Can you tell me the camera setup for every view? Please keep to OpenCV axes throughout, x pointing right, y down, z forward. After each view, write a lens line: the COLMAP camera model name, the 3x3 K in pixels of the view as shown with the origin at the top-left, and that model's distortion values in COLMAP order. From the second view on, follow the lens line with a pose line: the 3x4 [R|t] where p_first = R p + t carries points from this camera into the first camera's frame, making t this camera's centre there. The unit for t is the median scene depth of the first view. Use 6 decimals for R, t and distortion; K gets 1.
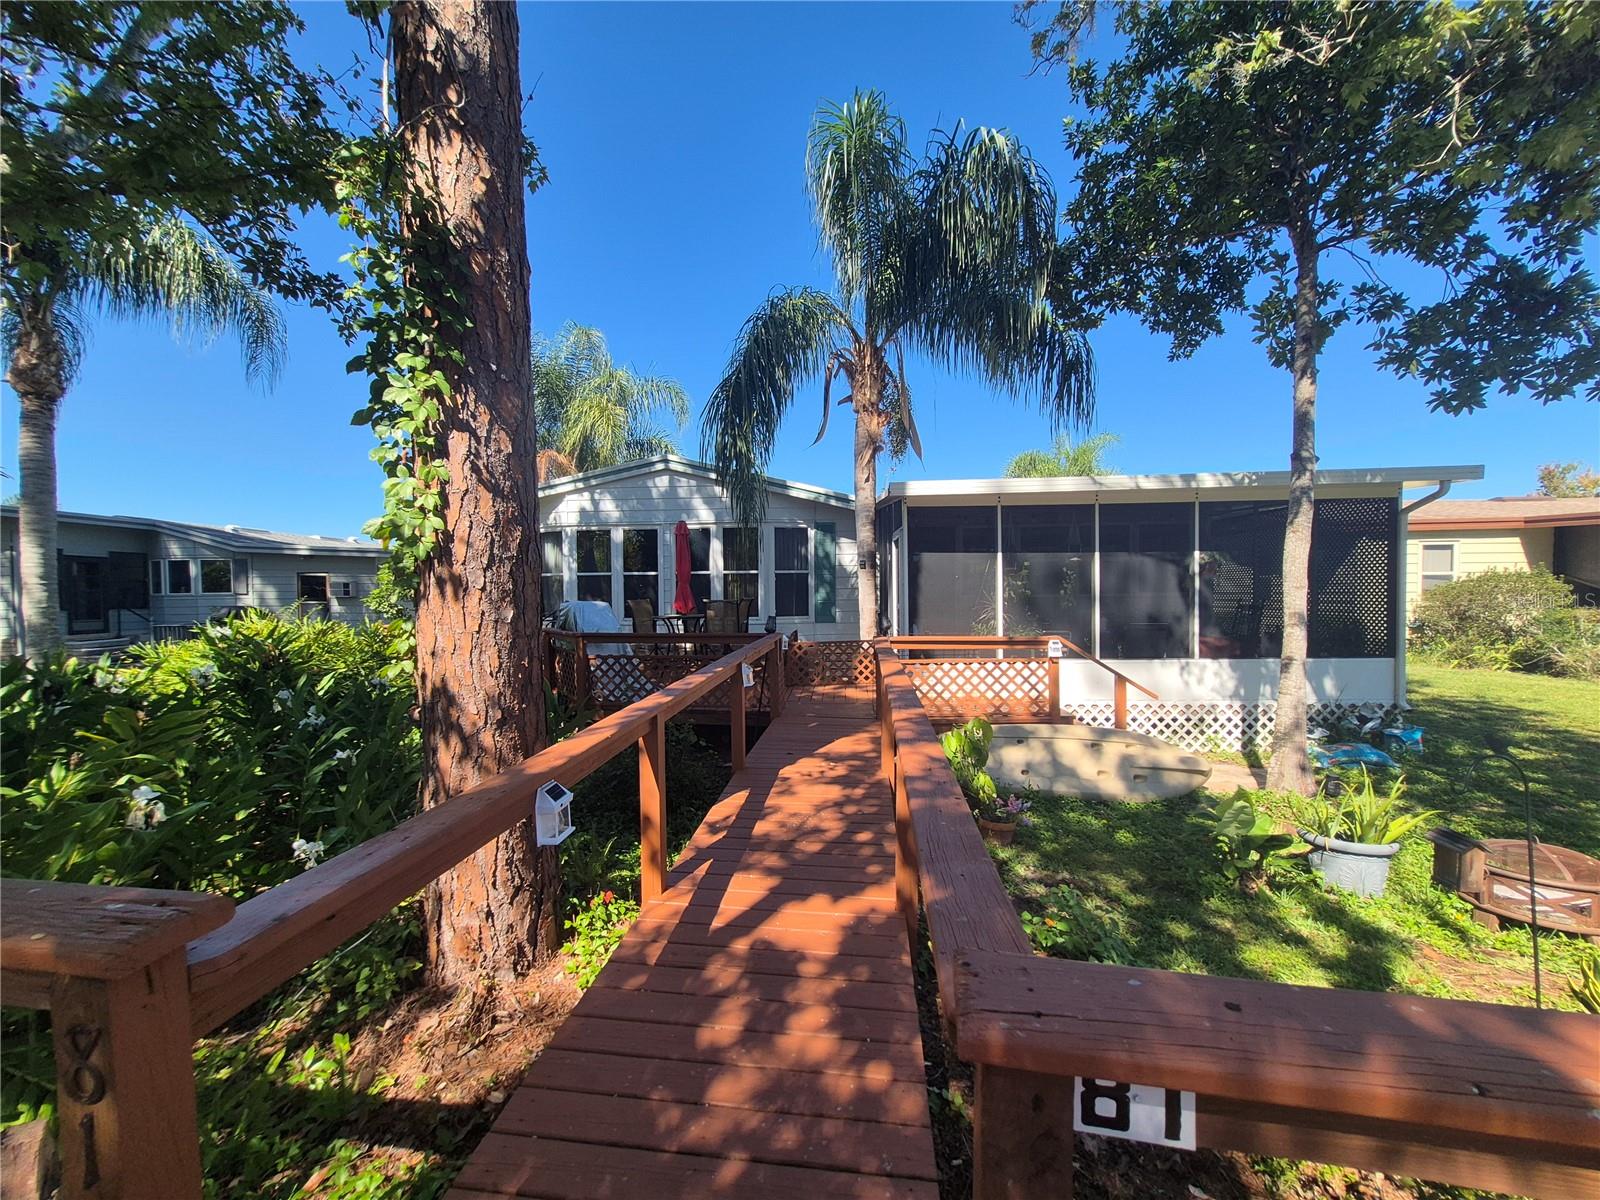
lens RADIAL K [[618.4, 0, 786.5], [0, 618.4, 605.1], [0, 0, 1]] dist [-0.004175, 0.000859]
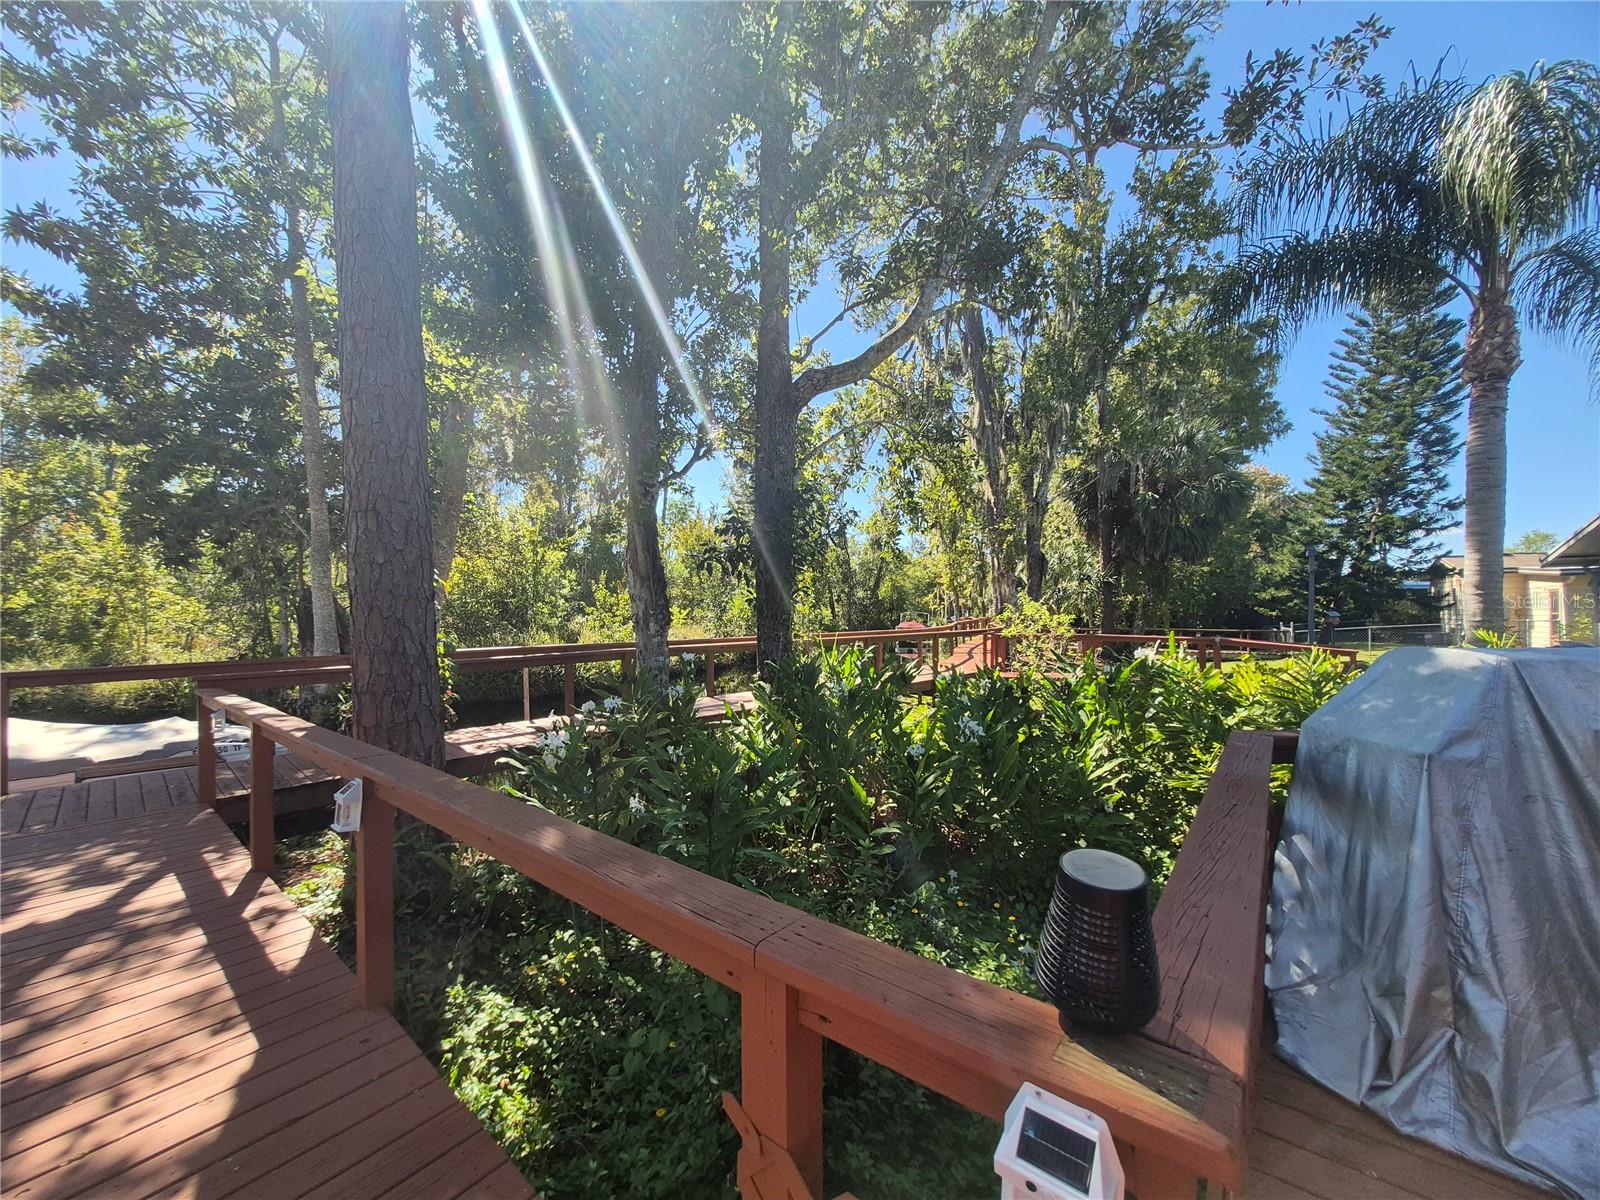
lens RADIAL K [[618.4, 0, 784.3], [0, 618.4, 613.0], [0, 0, 1]] dist [-0.004175, 0.000859]
pose [[-0.544881, 0.014340, -0.838391, 0.061816], [-0.007152, 0.999738, 0.021748, -0.019426], [0.838483, 0.017847, -0.544636, 0.644799]]
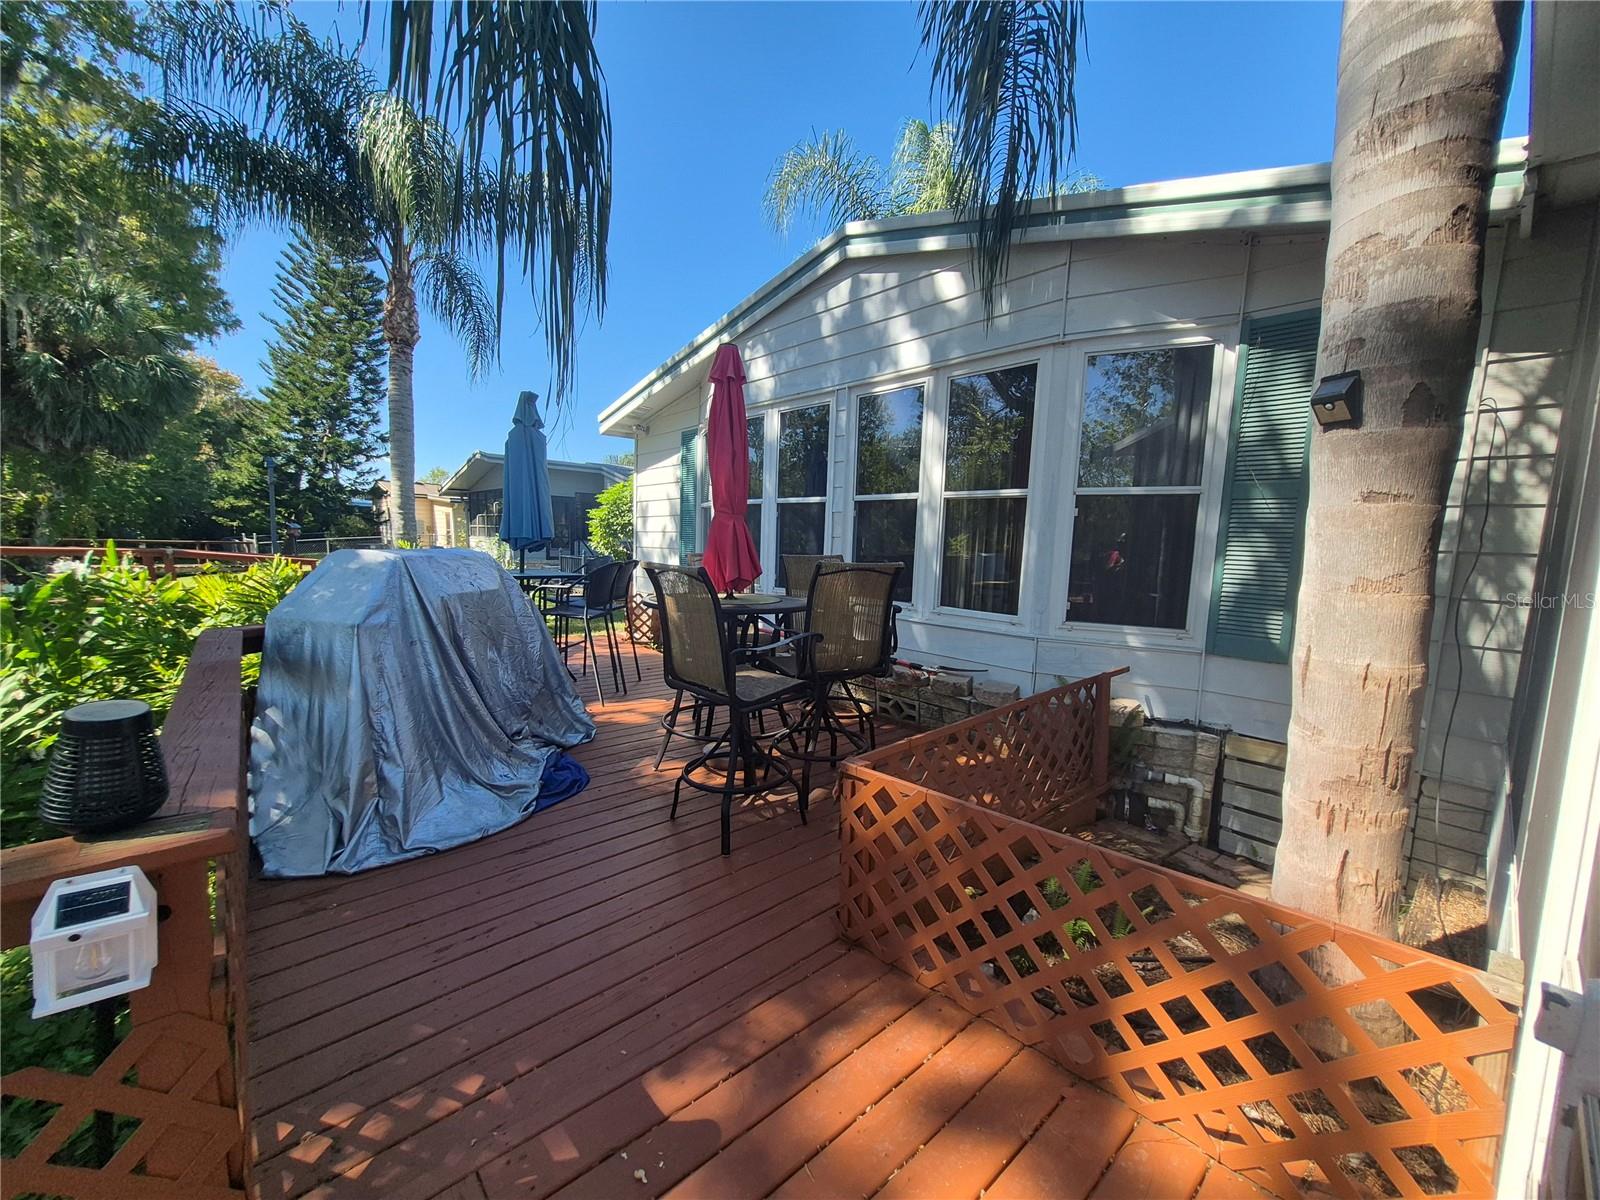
lens RADIAL K [[618.4, 0, 796.3], [0, 618.4, 607.2], [0, 0, 1]] dist [-0.004175, 0.000859]
pose [[0.736570, 0.108556, -0.667593, 0.103645], [-0.050860, 0.993131, 0.105377, -0.018785], [0.674446, -0.043664, 0.737032, 0.640735]]
